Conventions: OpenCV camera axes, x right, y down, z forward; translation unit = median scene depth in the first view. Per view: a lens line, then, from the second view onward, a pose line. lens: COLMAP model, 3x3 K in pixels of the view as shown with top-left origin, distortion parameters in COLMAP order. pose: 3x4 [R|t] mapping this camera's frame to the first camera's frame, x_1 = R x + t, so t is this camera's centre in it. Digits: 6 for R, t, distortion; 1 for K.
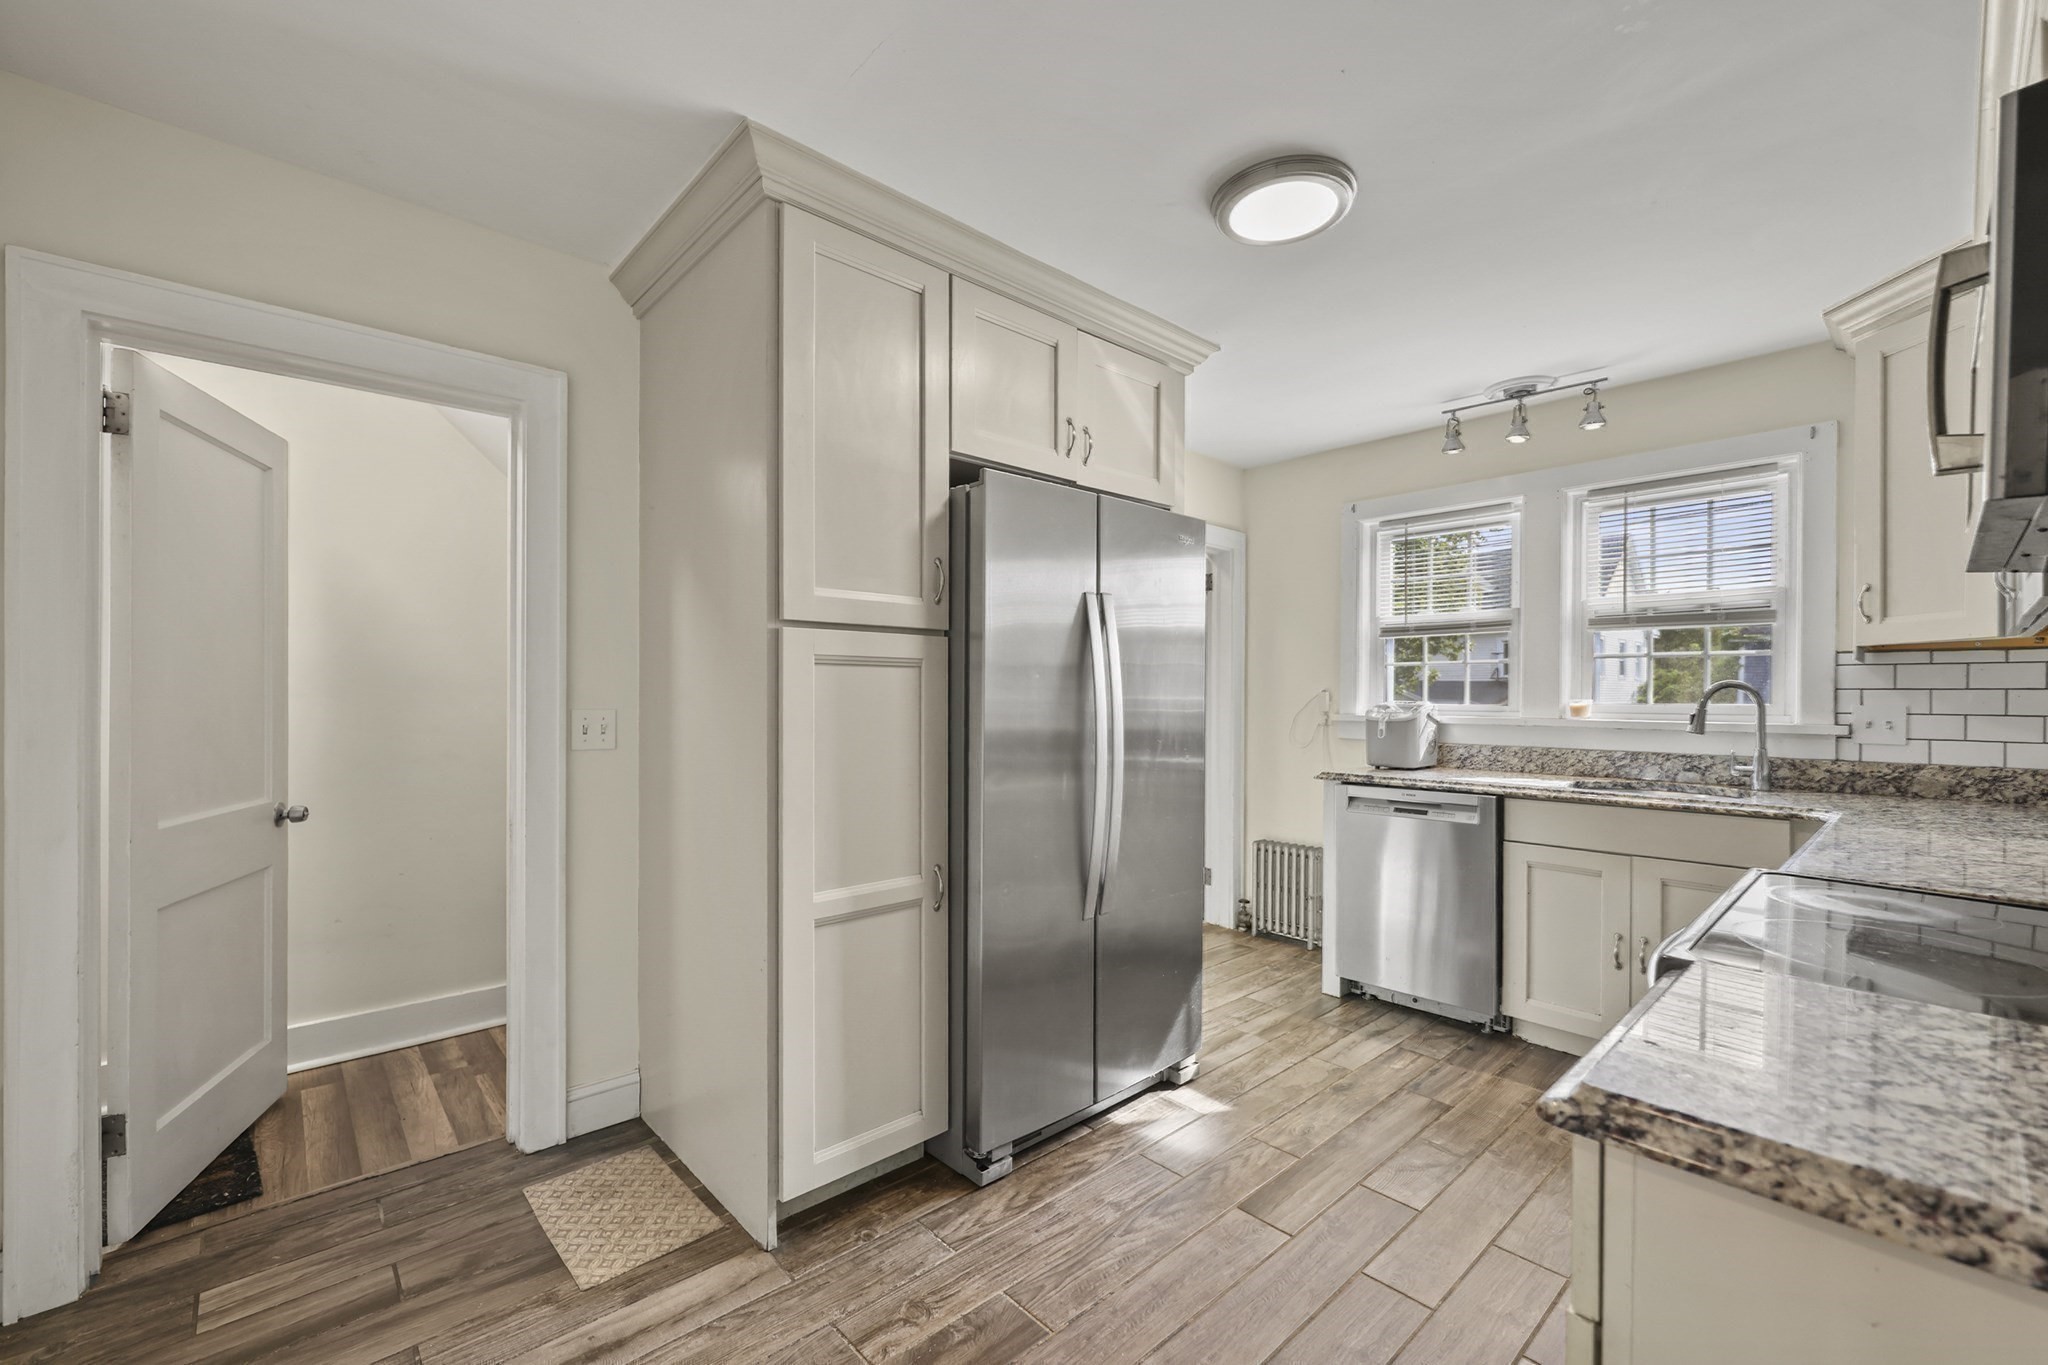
lens RADIAL K [[838.4, 0, 1038.1], [0, 838.4, 692.2], [0, 0, 1]] dist [0.000070, 0.000059]
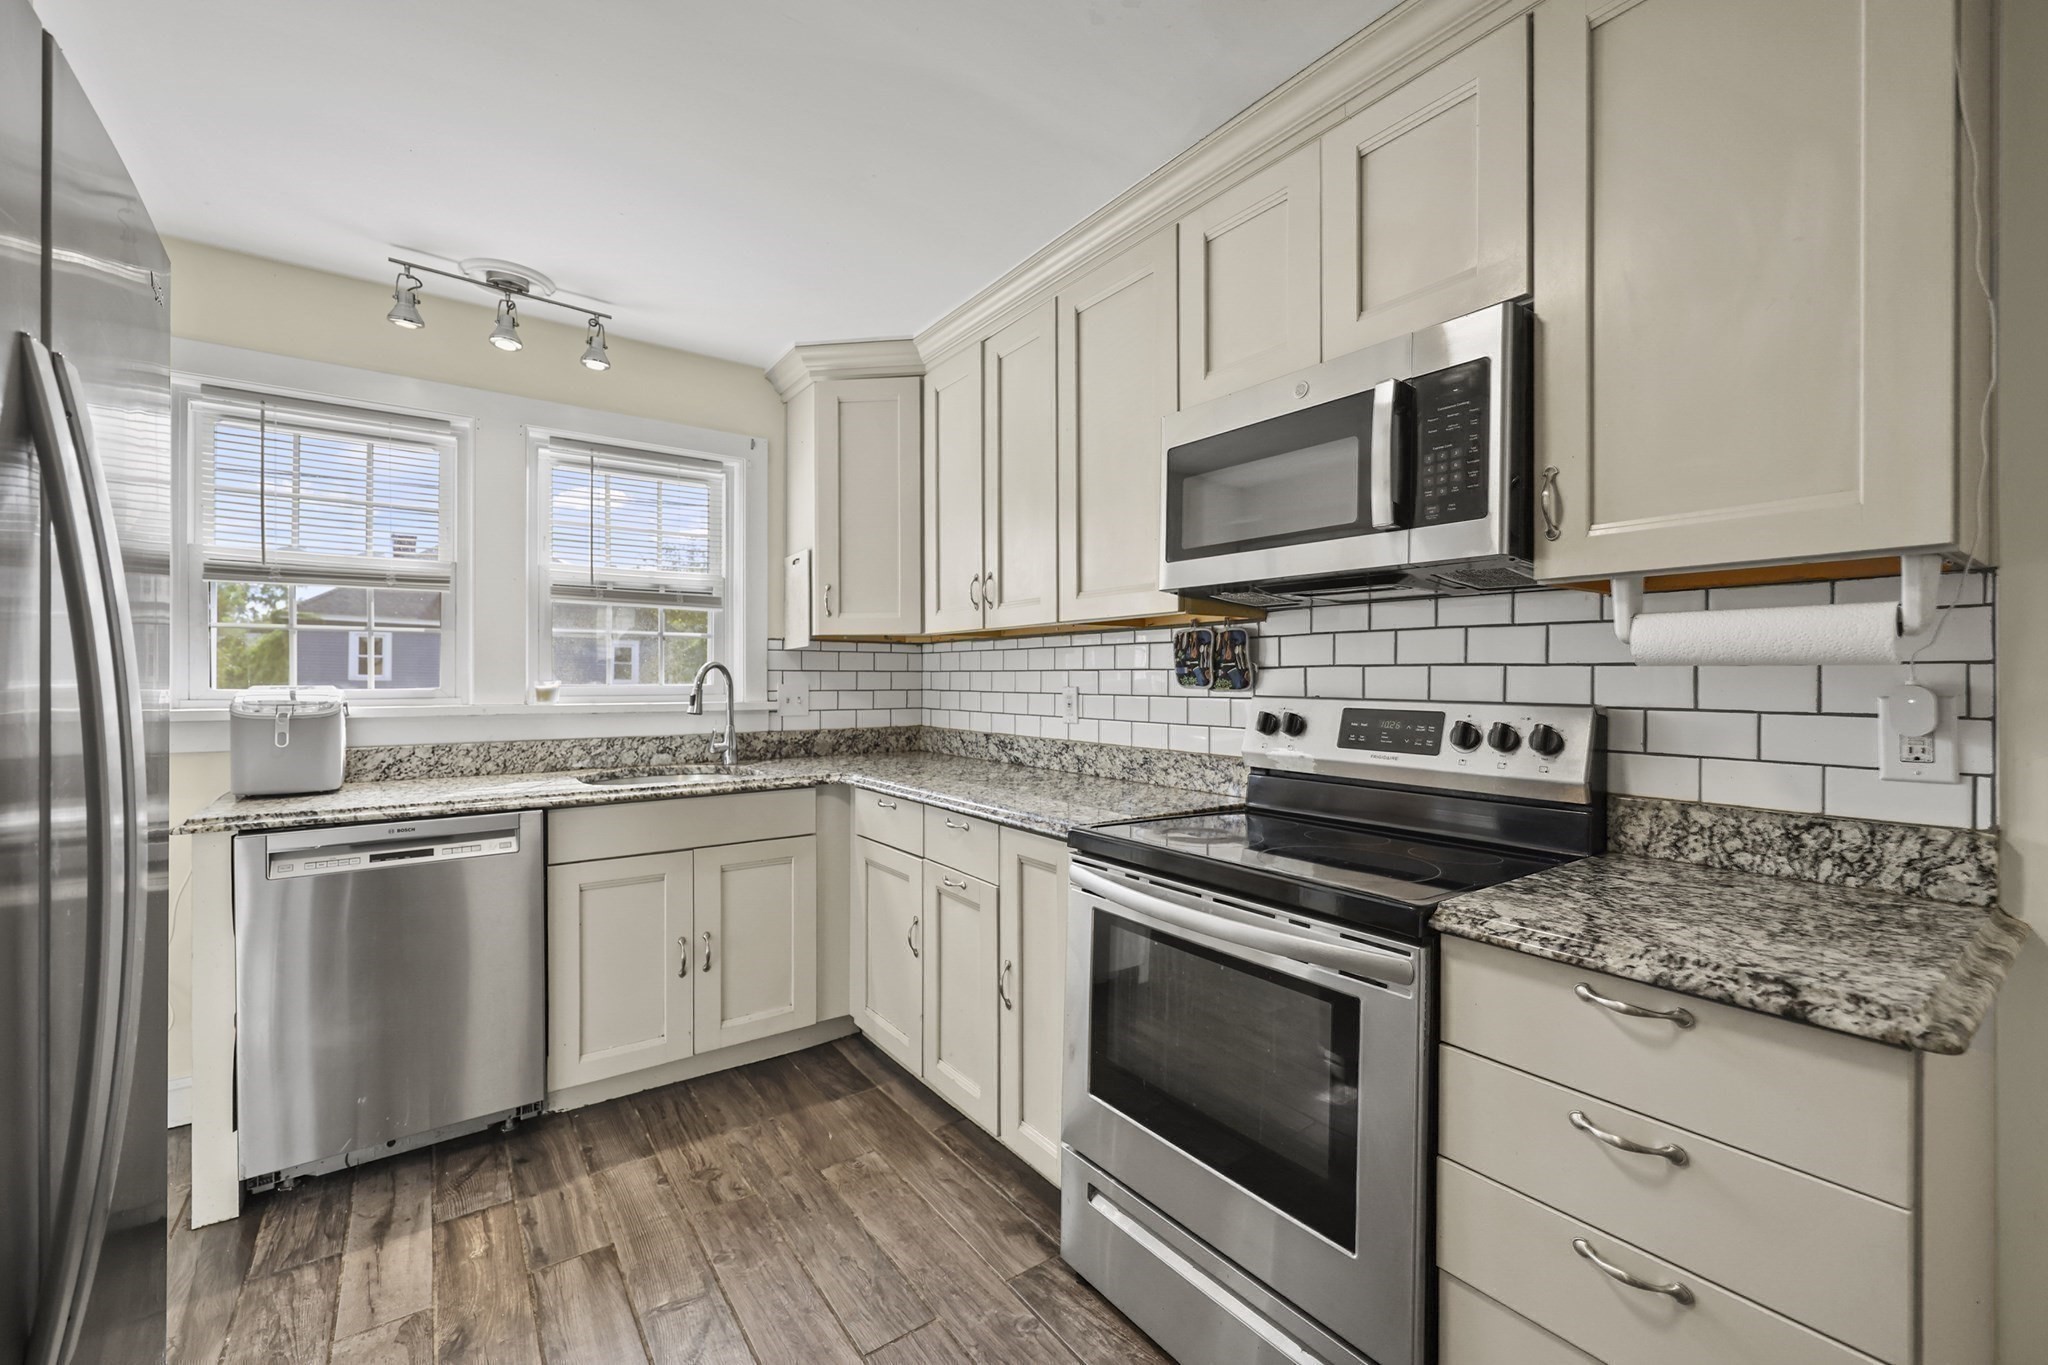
lens RADIAL K [[834.8, 0, 1023.7], [0, 834.8, 678.8], [0, 0, 1]] dist [0.000860, -0.000095]
pose [[0.120302, -0.005183, 0.992724, -0.151707], [-0.003815, 0.999977, 0.005683, -0.000108], [-0.992730, -0.004471, 0.120279, 0.486319]]
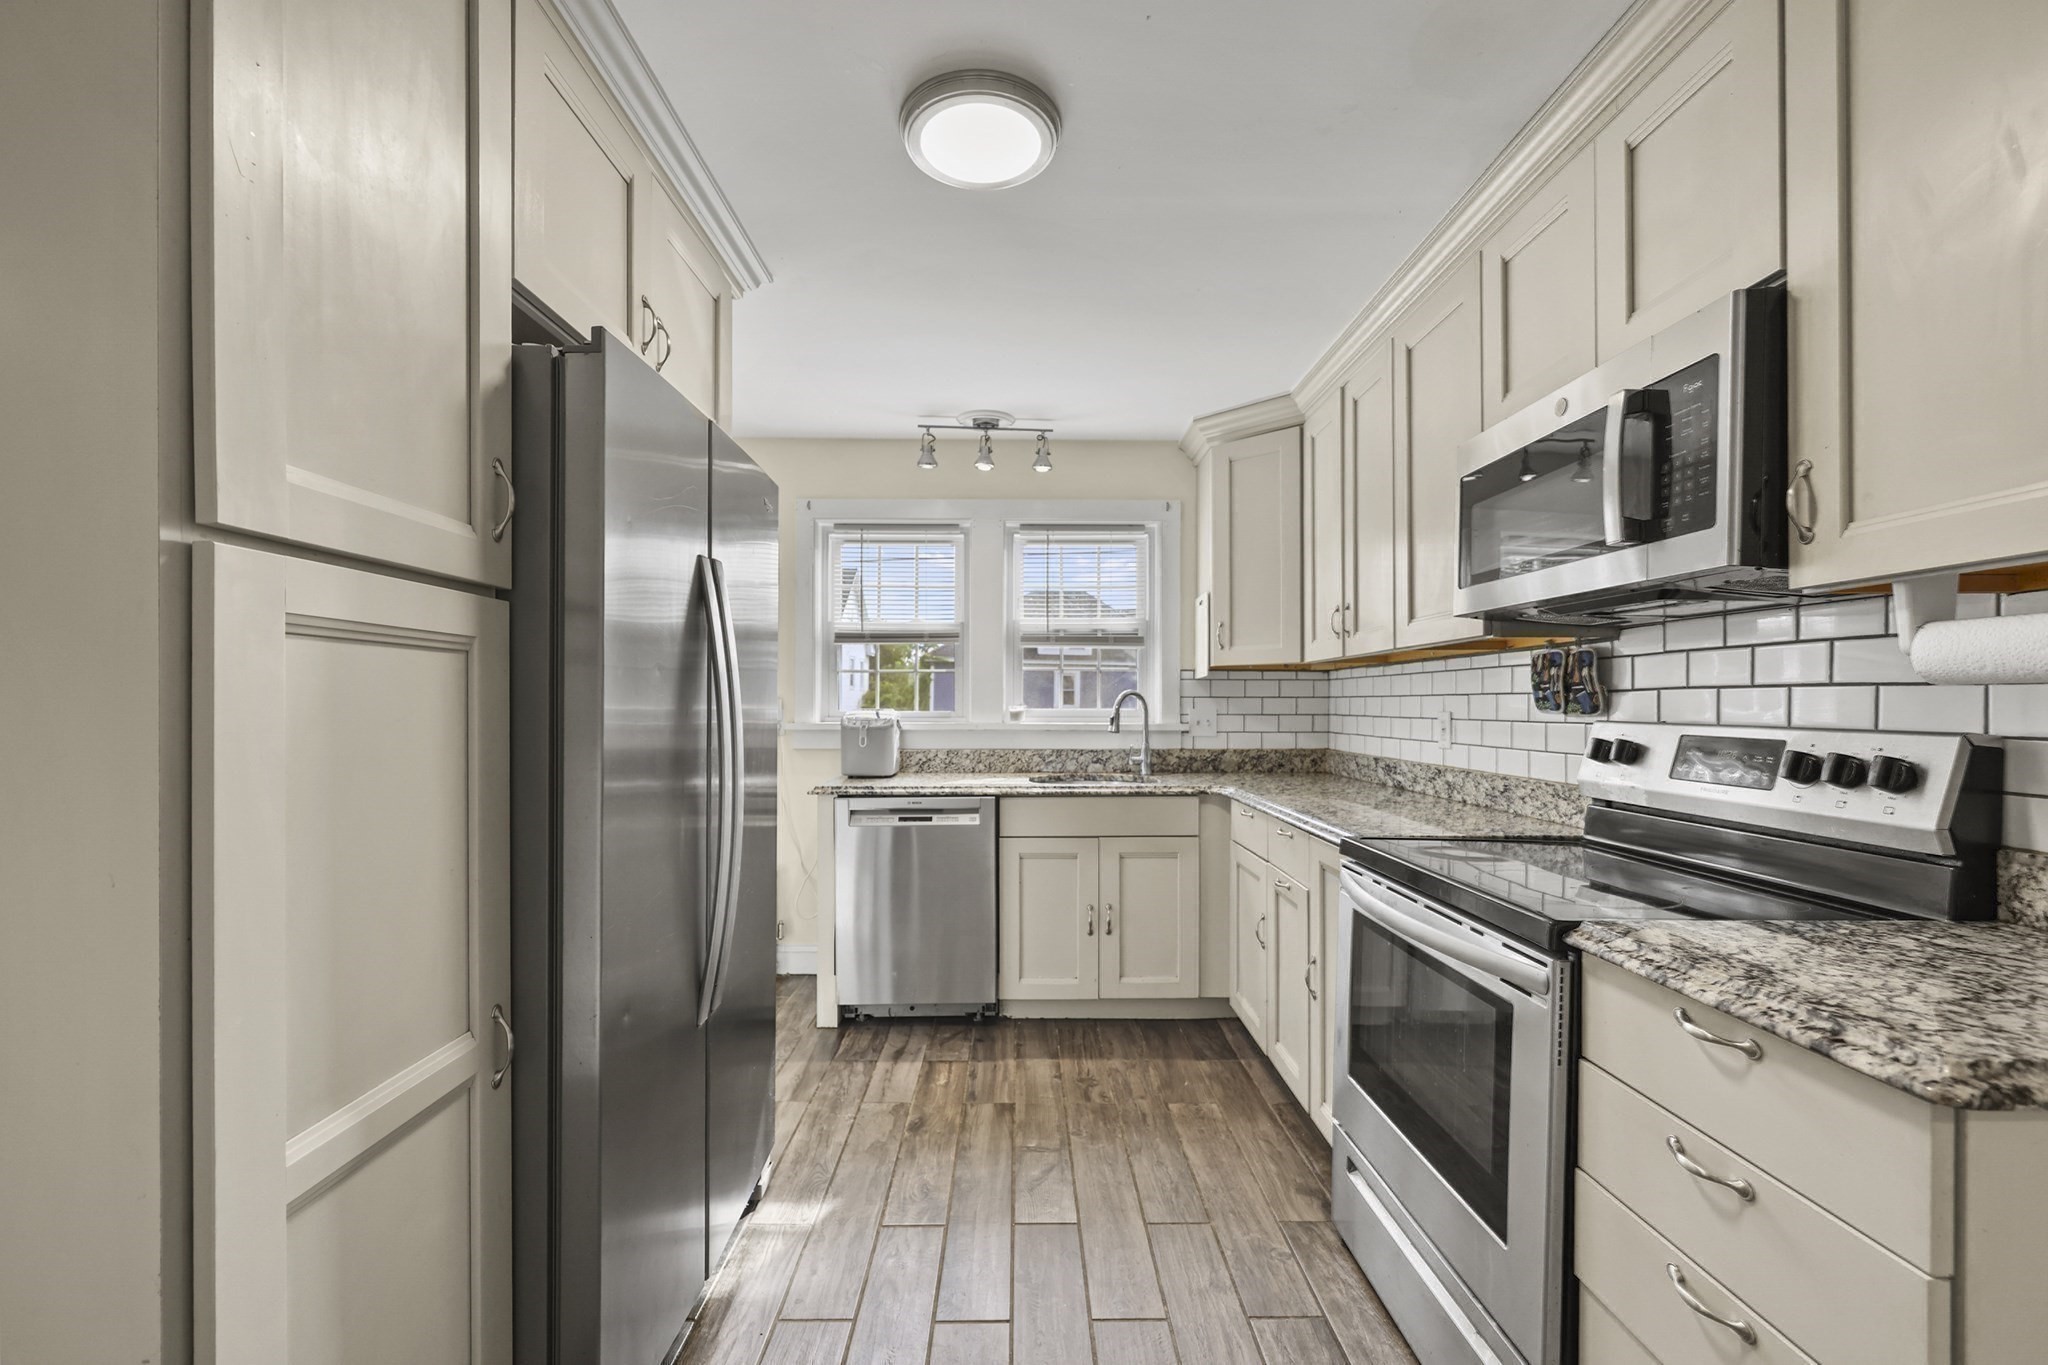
lens RADIAL K [[830.3, 0, 1022.1], [0, 830.3, 699.7], [0, 0, 1]] dist [-0.002207, -0.000275]
pose [[0.674332, 0.000043, 0.738428, -0.214049], [0.000254, 1.000000, -0.000290, 0.000880], [-0.738428, 0.000383, 0.674332, 0.266557]]
